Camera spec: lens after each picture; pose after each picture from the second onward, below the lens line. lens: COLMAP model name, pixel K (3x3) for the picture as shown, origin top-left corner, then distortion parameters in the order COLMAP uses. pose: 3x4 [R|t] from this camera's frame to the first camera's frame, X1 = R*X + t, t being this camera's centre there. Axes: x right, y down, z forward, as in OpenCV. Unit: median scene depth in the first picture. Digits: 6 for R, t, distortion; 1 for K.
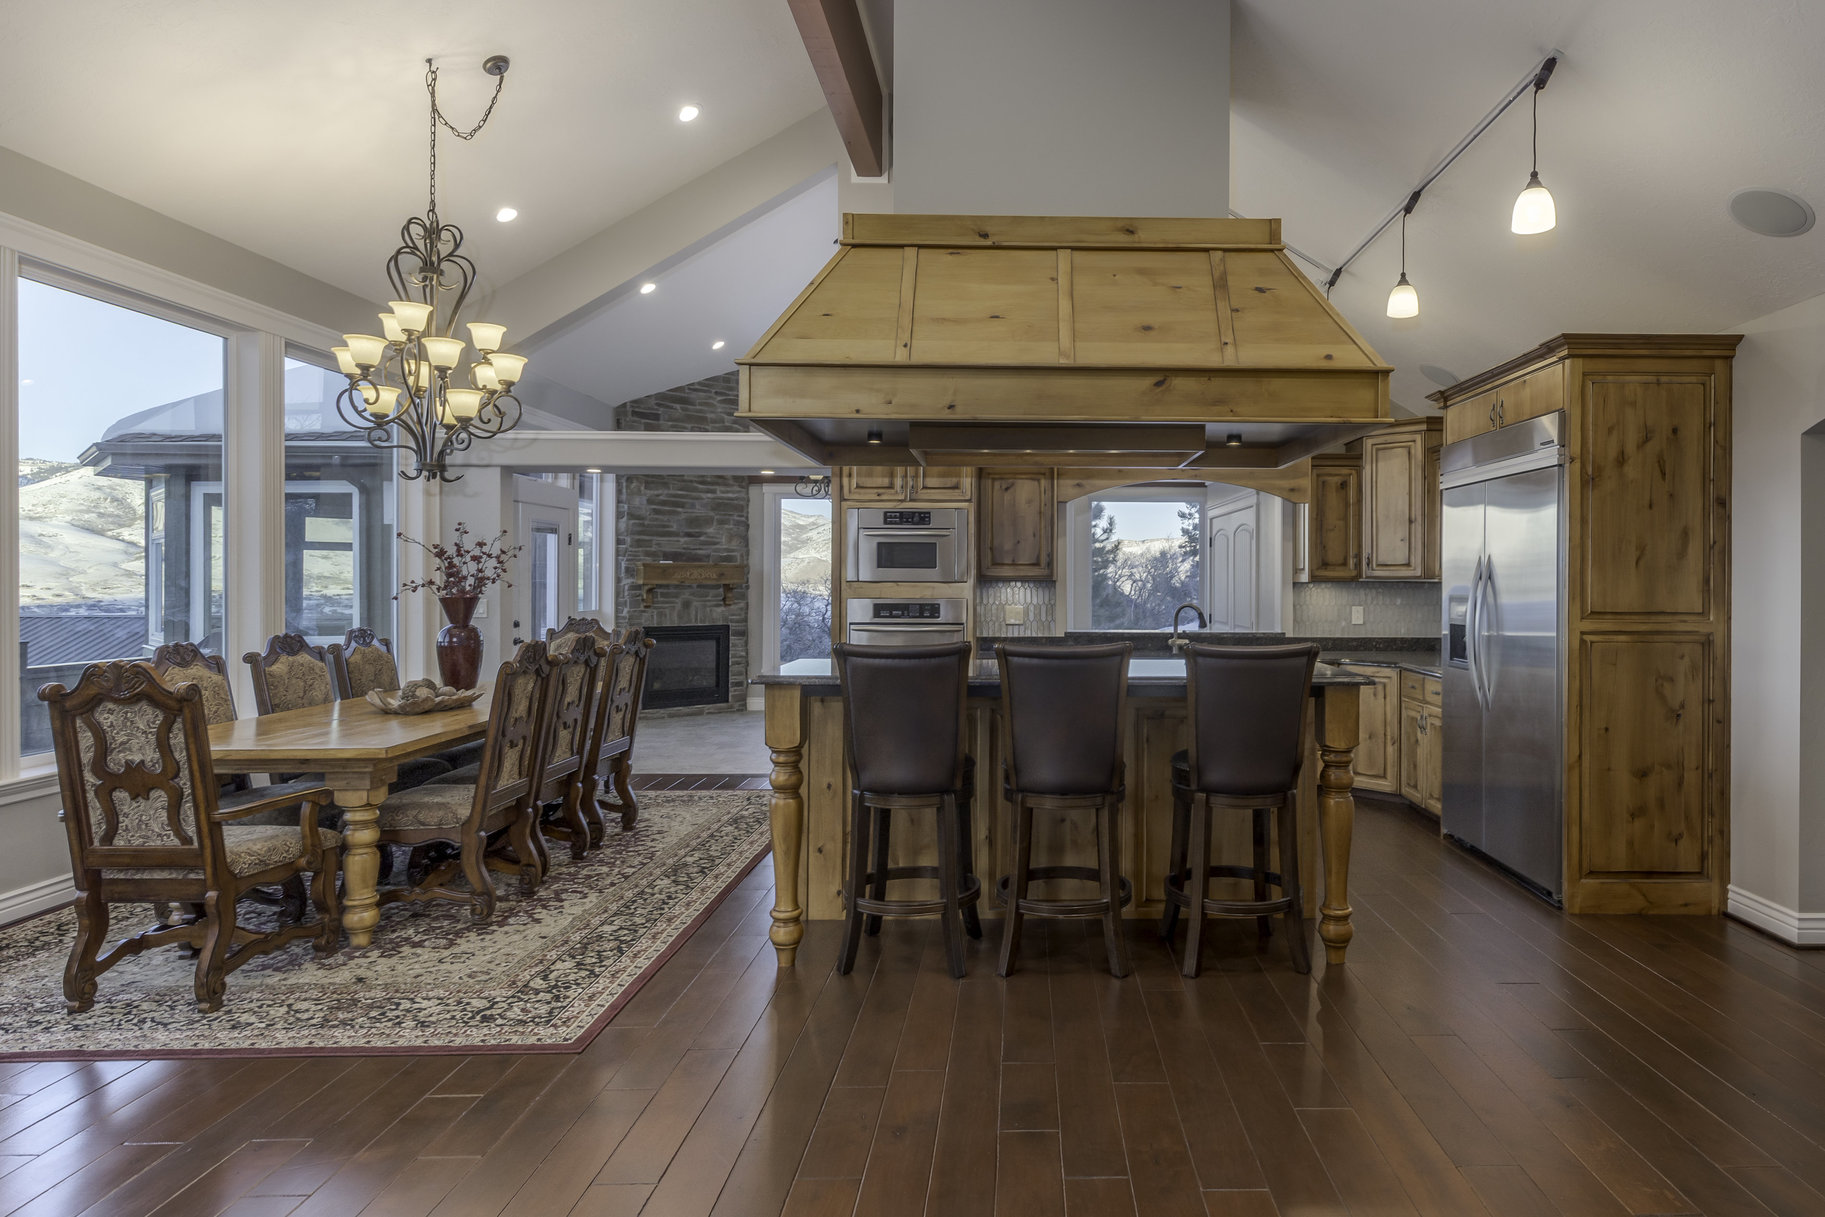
lens RADIAL K [[906.3, 0, 915.6], [0, 906.3, 574.4], [0, 0, 1]] dist [-0.000136, 0.000756]
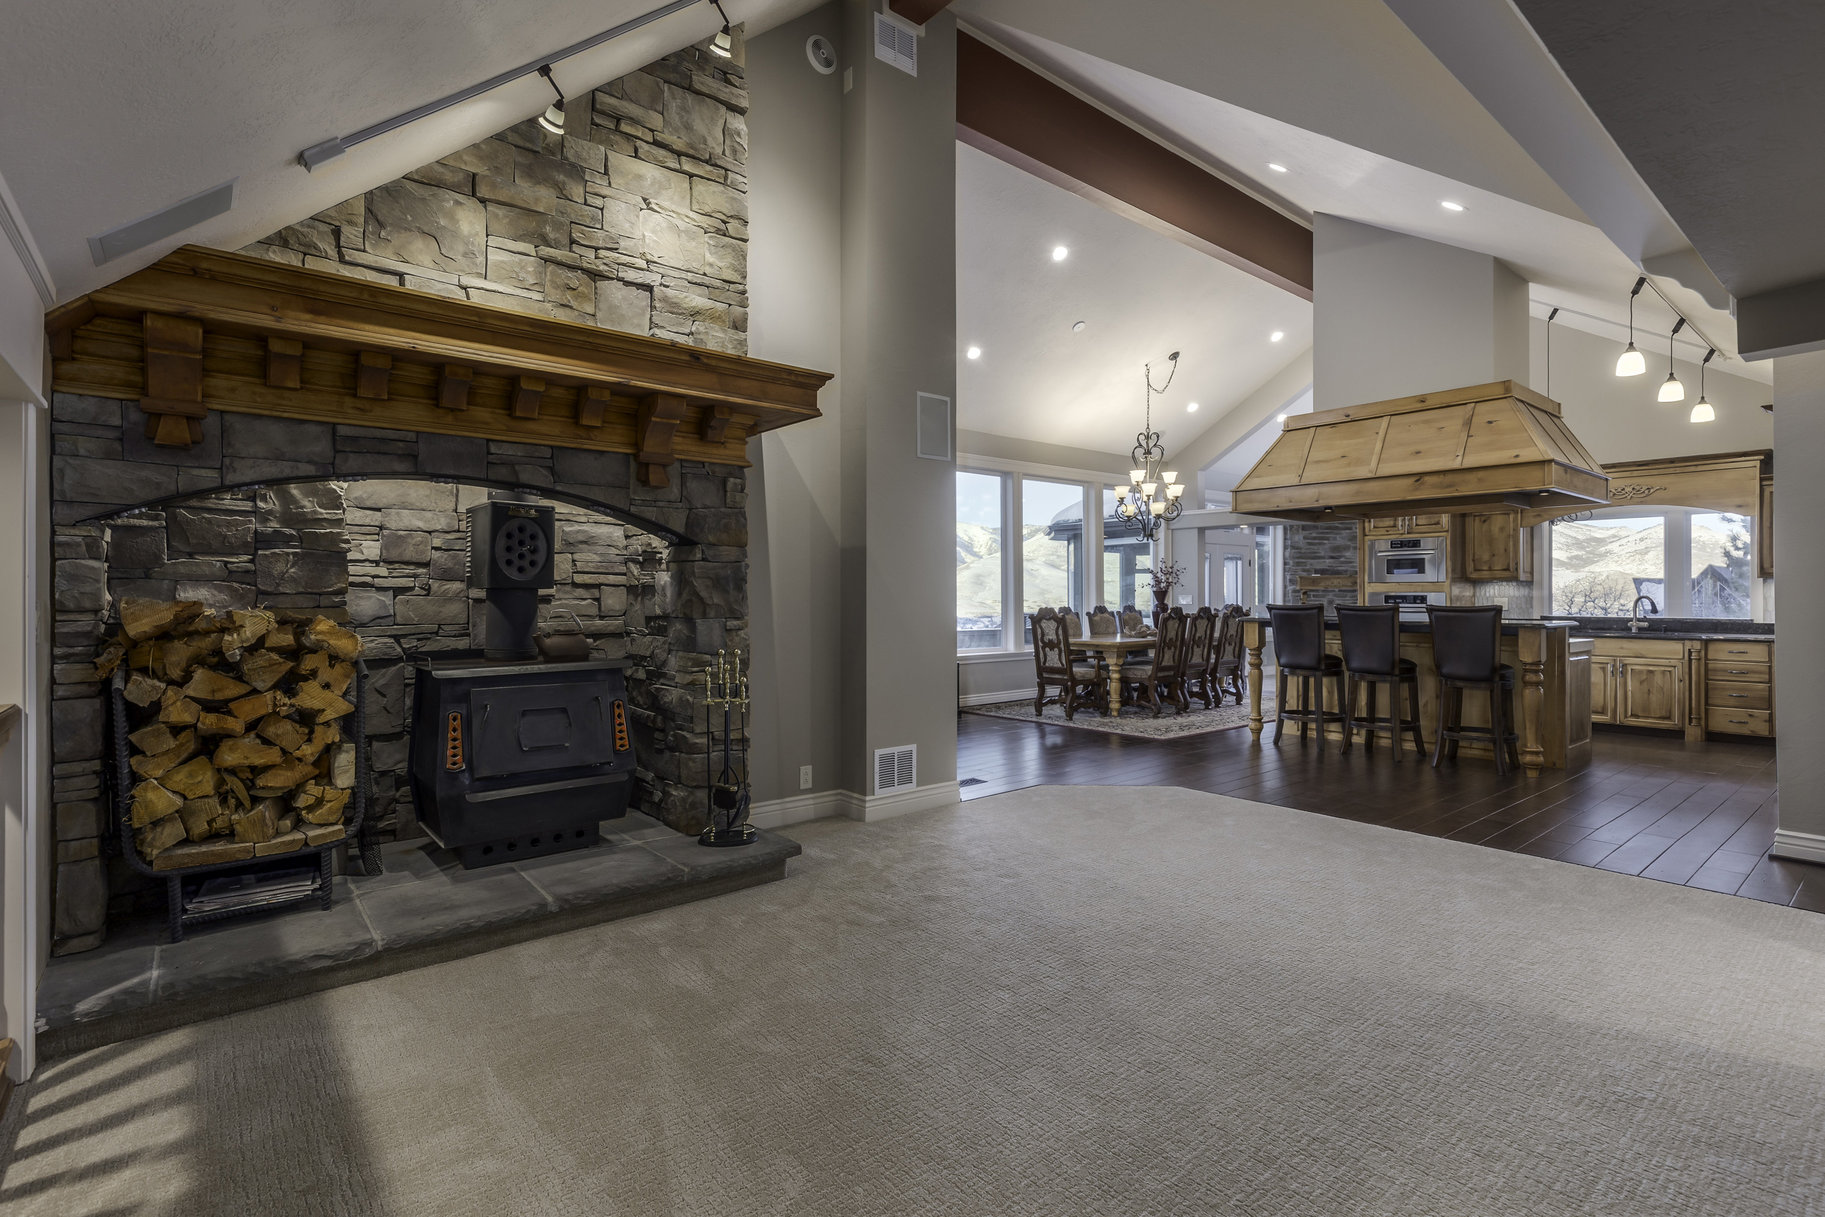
lens RADIAL K [[837.0, 0, 915.7], [0, 837.0, 594.4], [0, 0, 1]] dist [0.001698, 0.000308]
pose [[0.616395, -0.004794, -0.787423, 0.835980], [0.003573, 0.999988, -0.003291, 0.041577], [0.787429, -0.000785, 0.616405, -0.852026]]
